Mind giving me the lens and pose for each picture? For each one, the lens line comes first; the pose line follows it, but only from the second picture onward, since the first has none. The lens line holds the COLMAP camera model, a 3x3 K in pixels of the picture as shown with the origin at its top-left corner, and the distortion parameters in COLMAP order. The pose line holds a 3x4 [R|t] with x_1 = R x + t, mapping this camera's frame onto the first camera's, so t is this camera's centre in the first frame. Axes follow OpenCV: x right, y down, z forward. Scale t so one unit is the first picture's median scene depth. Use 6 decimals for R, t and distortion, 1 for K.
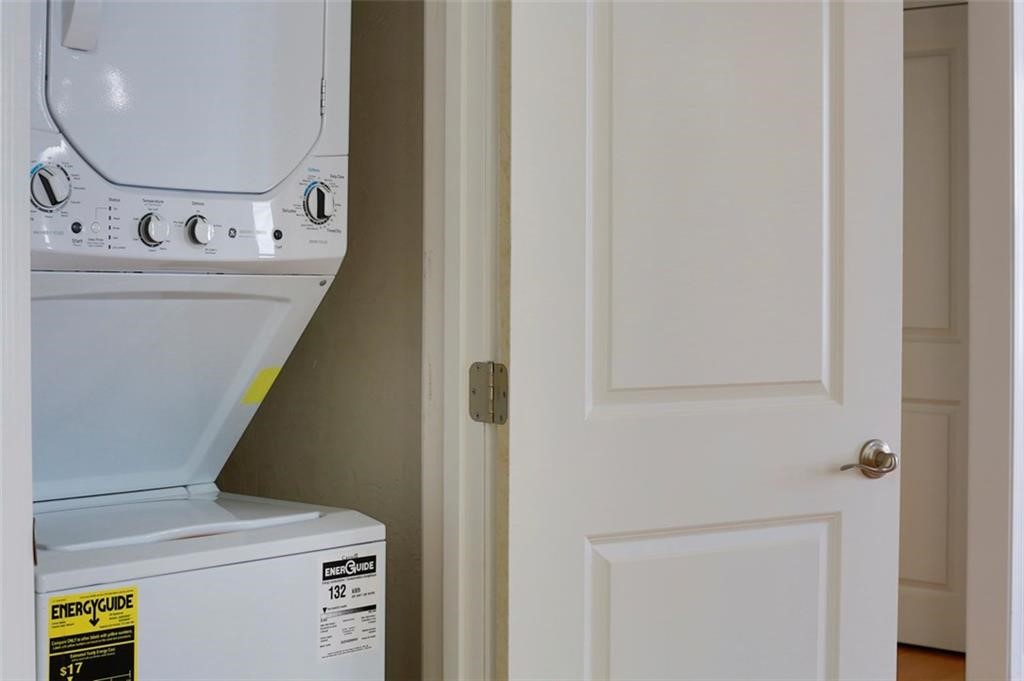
lens RADIAL K [[1570.6, 0, 512.0], [0, 1570.6, 340.5], [0, 0, 1]] dist [-0.143832, 0.093780]
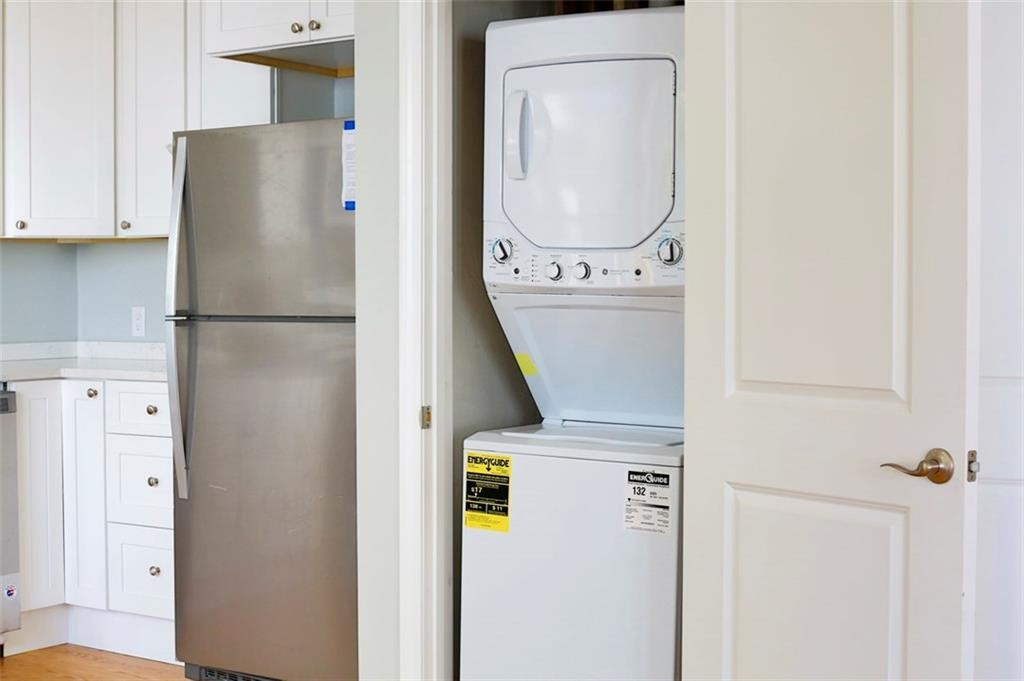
lens RADIAL K [[1570.6, 0, 512.0], [0, 1570.6, 340.5], [0, 0, 1]] dist [-0.143832, 0.093780]
pose [[0.152558, 0.033899, -0.987713, 1.491016], [-0.044589, 0.998630, 0.027386, -0.034877], [0.987288, 0.039863, 0.153860, 0.617062]]
